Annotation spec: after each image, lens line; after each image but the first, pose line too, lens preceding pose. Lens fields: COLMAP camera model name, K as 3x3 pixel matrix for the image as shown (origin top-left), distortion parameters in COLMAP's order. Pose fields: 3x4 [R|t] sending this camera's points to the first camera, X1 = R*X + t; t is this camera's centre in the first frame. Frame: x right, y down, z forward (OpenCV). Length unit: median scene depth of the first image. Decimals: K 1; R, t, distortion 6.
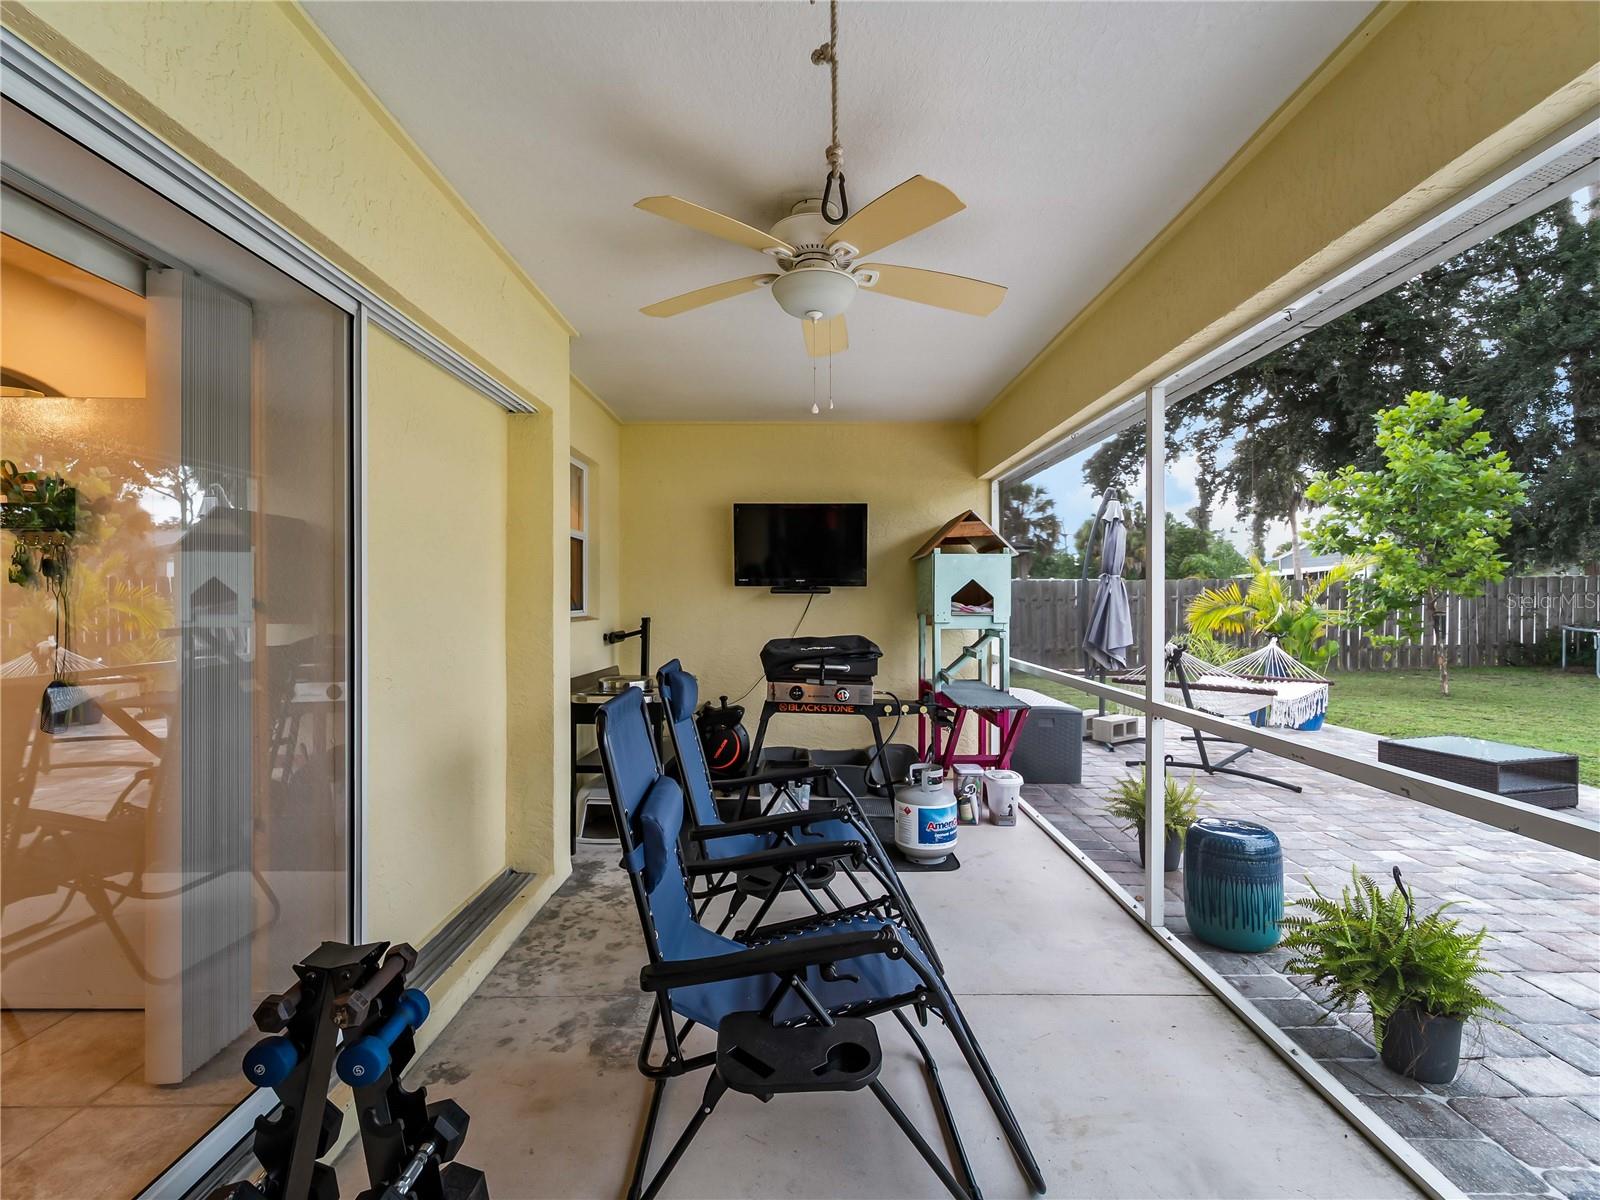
lens RADIAL K [[741.3, 0, 808.3], [0, 741.3, 636.8], [0, 0, 1]] dist [-0.000348, -0.000343]
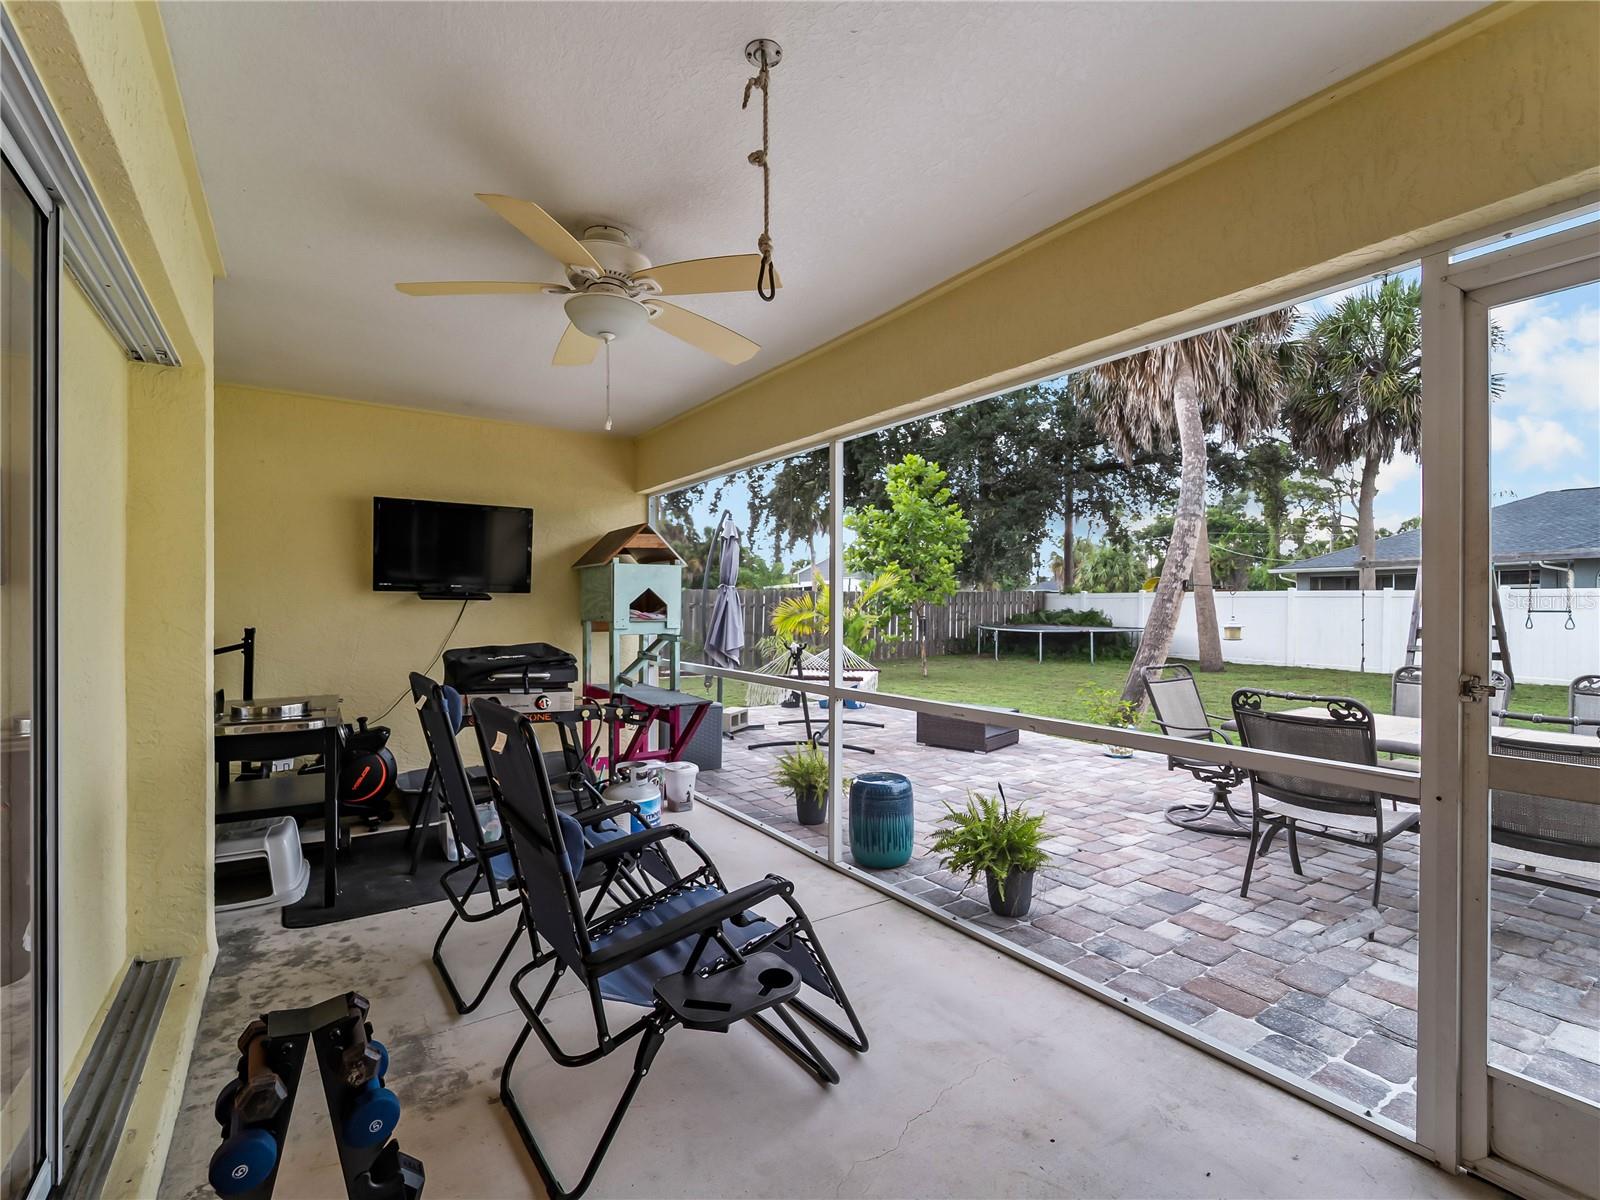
lens RADIAL K [[728.8, 0, 824.5], [0, 728.8, 653.1], [0, 0, 1]] dist [0.000426, -0.000366]
pose [[0.819311, -0.034100, 0.572335, -0.162440], [0.026325, 0.999414, 0.021861, 0.000343], [-0.572745, -0.002845, 0.819729, -0.011974]]
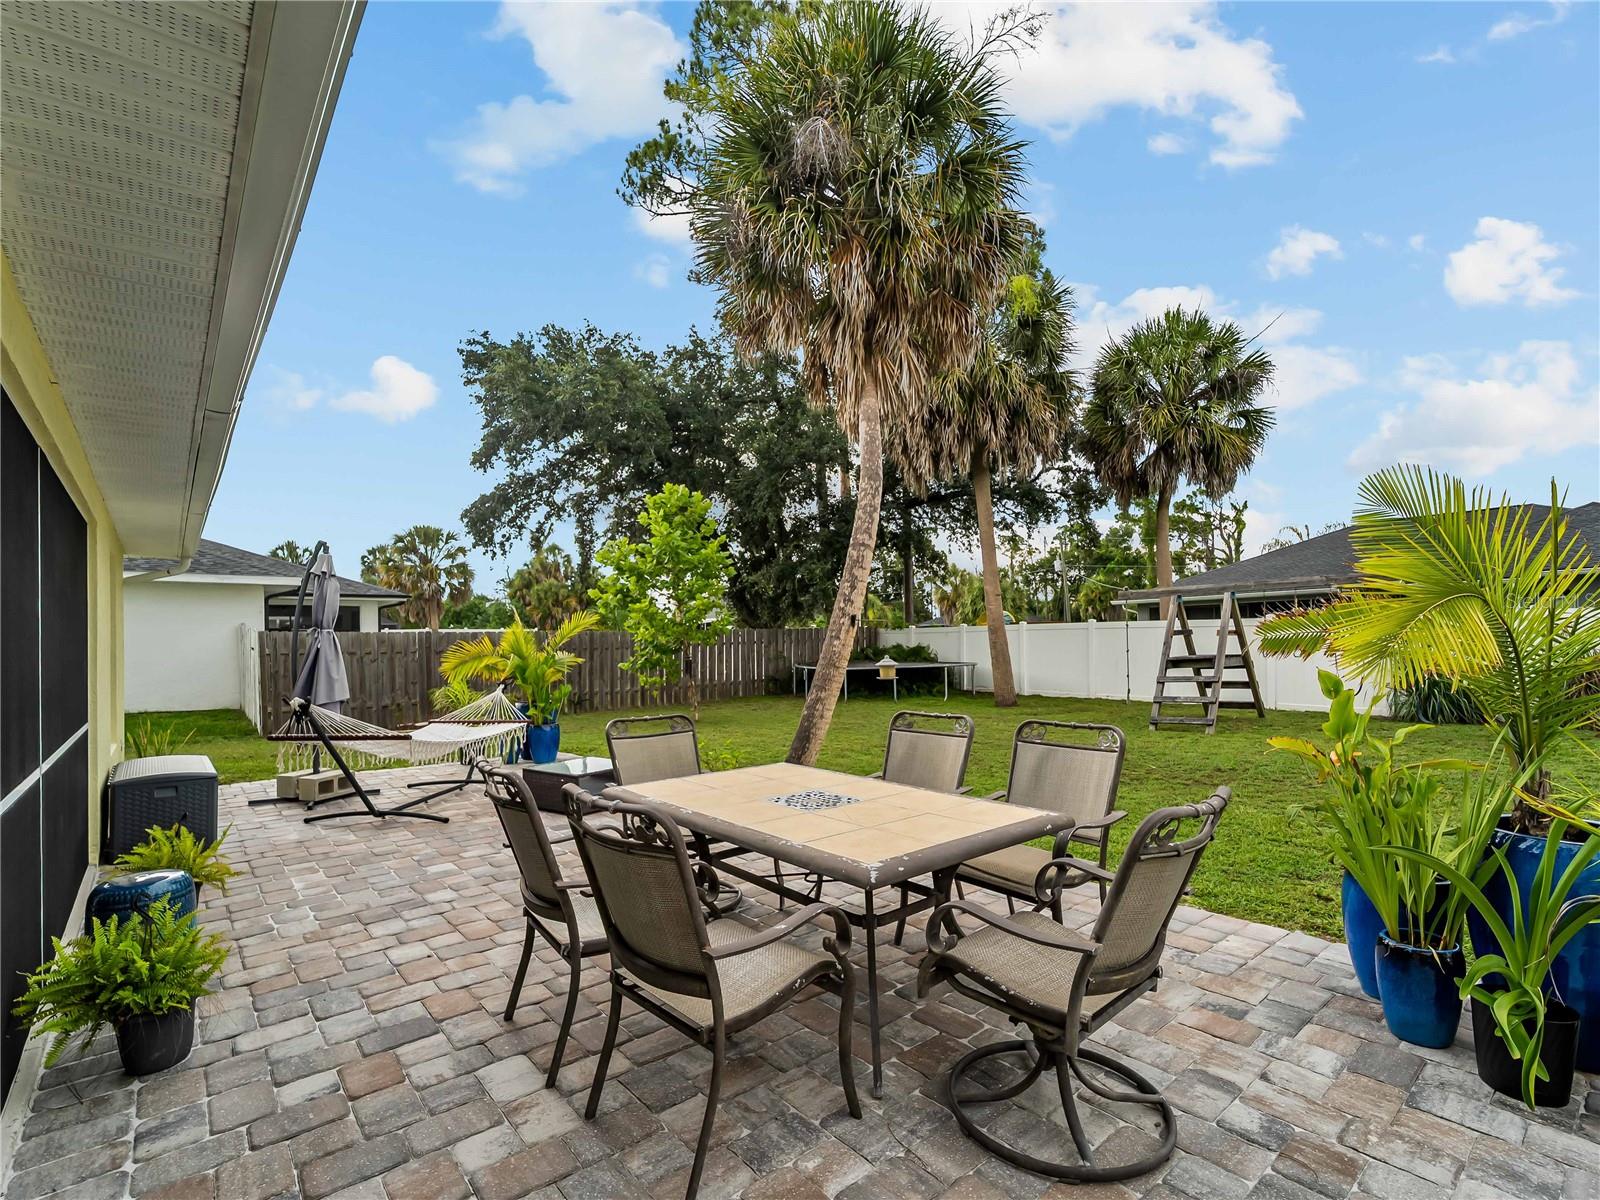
lens RADIAL K [[741.9, 0, 808.7], [0, 741.9, 682.6], [0, 0, 1]] dist [0.000586, -0.004800]
pose [[0.759645, -0.047049, 0.648634, 0.398463], [0.050480, 0.998636, 0.013317, 0.009111], [-0.648376, 0.022627, 0.760984, -0.257549]]
